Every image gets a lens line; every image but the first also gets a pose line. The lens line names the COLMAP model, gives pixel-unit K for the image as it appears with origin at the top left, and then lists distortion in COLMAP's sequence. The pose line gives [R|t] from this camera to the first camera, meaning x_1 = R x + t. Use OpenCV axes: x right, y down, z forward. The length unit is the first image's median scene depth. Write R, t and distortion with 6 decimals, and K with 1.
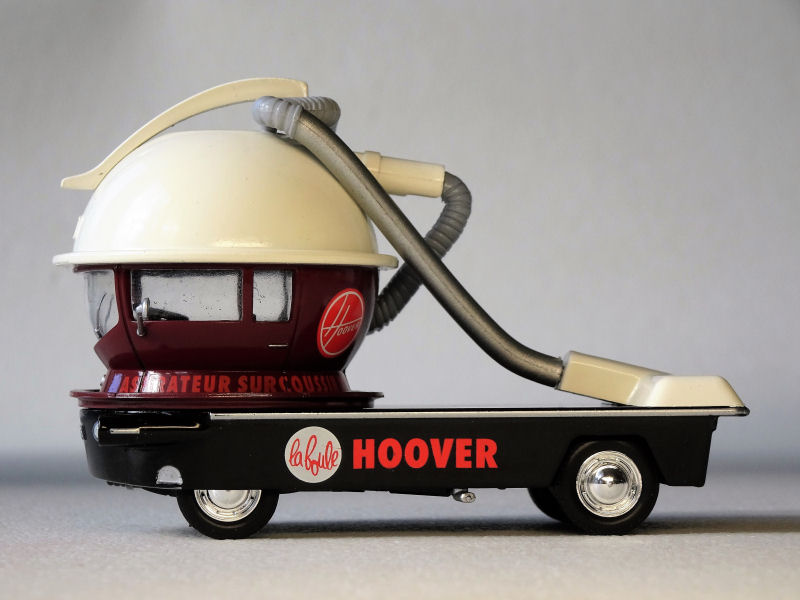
lens RADIAL K [[2688.4, 0, 398.6], [0, 2688.4, 297.9], [0, 0, 1]] dist [0.089726, 0.000000]
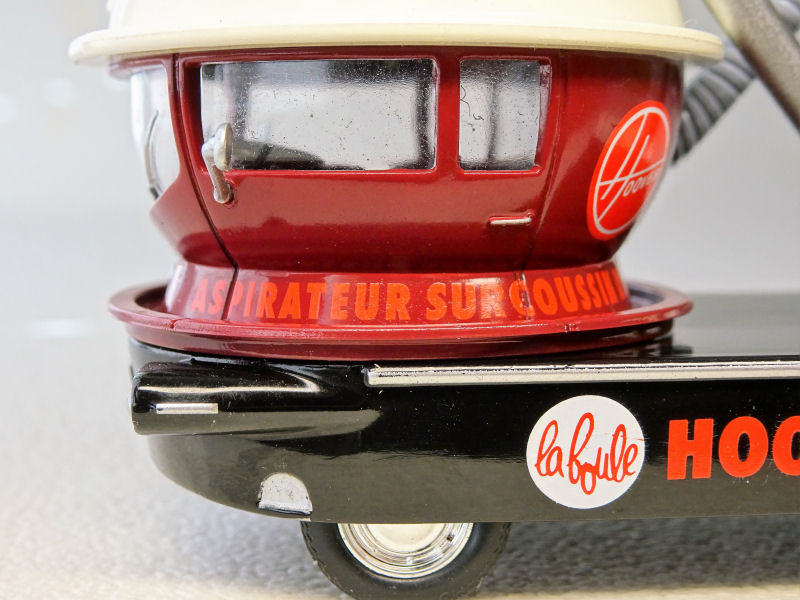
lens RADIAL K [[1691.9, 0, 402.5], [0, 1691.9, 295.2], [0, 0, 1]] dist [-0.213148, 0.000000]
pose [[0.998883, 0.002981, -0.047152, -0.049827], [0.002362, 0.993609, 0.112848, -0.002974], [0.047187, -0.112833, 0.992493, 0.701949]]
